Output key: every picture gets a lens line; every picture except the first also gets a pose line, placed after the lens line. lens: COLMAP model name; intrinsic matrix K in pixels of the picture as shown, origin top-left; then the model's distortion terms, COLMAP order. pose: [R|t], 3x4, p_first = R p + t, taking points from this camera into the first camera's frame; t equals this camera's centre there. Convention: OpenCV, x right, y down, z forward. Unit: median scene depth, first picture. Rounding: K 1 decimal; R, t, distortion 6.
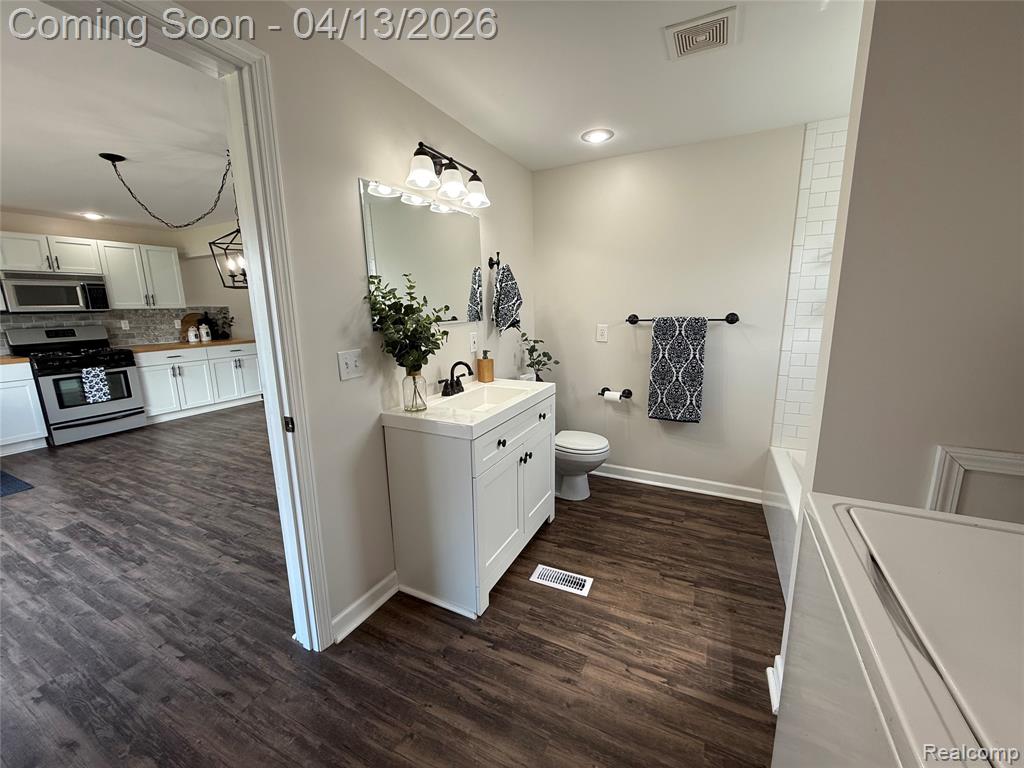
lens RADIAL K [[405.2, 0, 510.8], [0, 405.2, 381.6], [0, 0, 1]] dist [-0.000373, 0.000082]
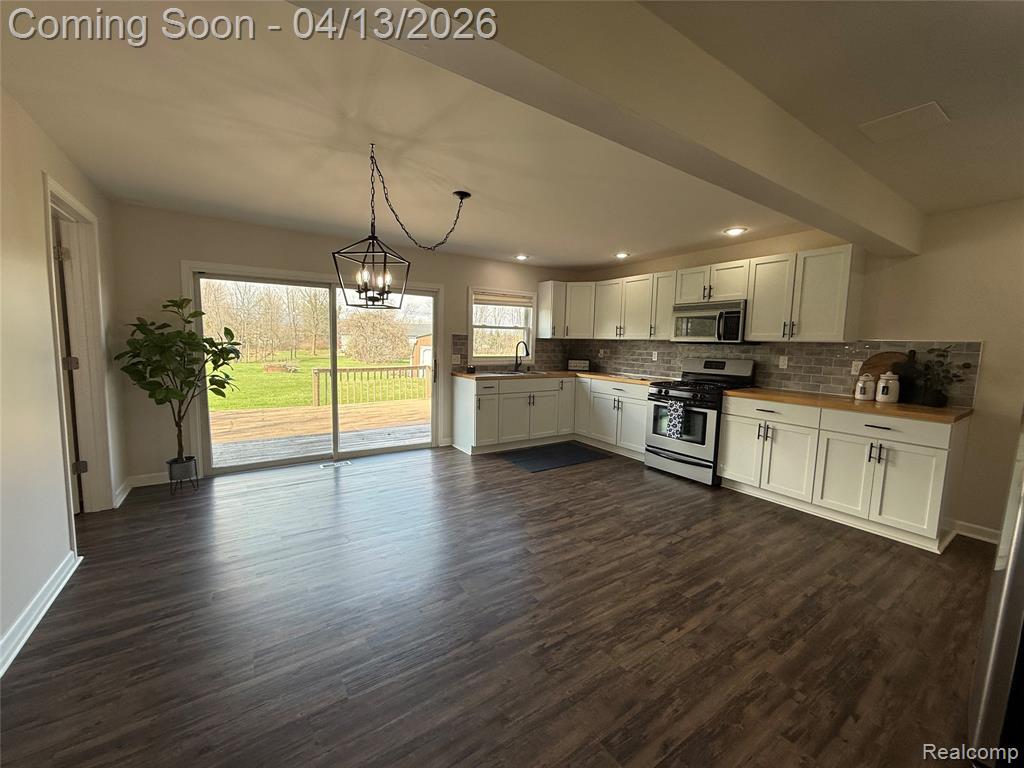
lens RADIAL K [[405.2, 0, 512.0], [0, 405.2, 382.3], [0, 0, 1]] dist [-0.000373, 0.000082]
pose [[-0.487438, 0.093019, -0.868189, -0.052227], [-0.176963, 0.963150, 0.202547, -0.267405], [0.855037, 0.252367, -0.453015, 1.462291]]
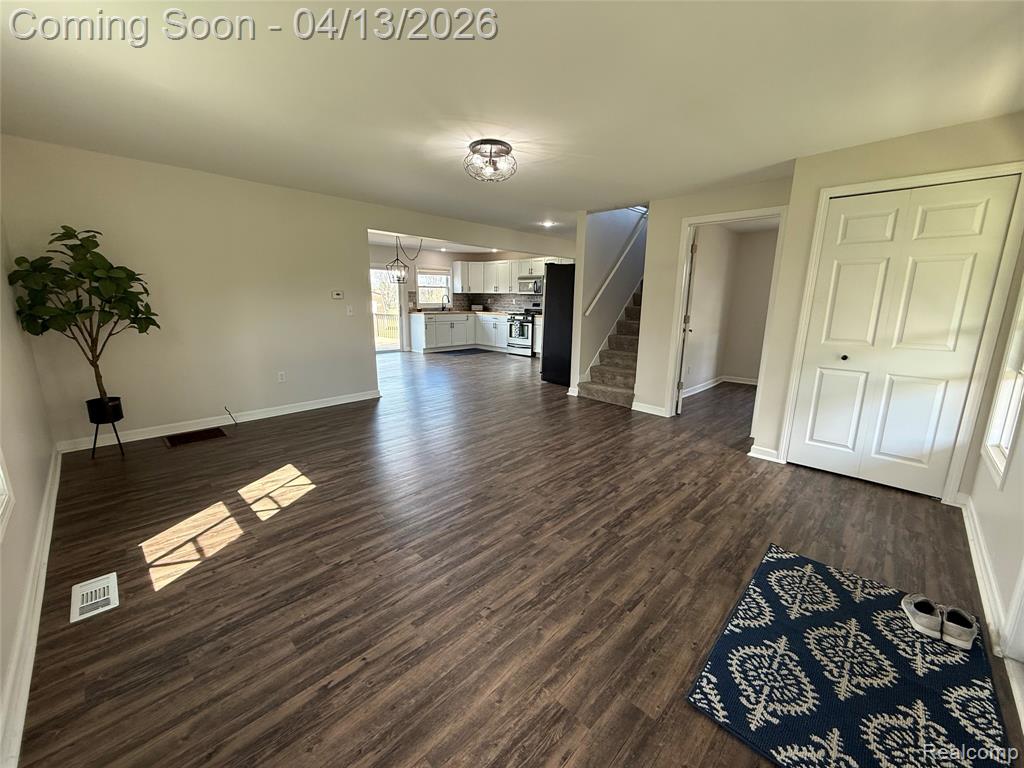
lens RADIAL K [[405.2, 0, 510.9], [0, 405.2, 380.7], [0, 0, 1]] dist [-0.000373, 0.000082]
pose [[-0.301371, 0.206251, -0.930933, 1.354295], [-0.185192, 0.945073, 0.269336, -0.408085], [0.935350, 0.253571, -0.246621, 2.108310]]
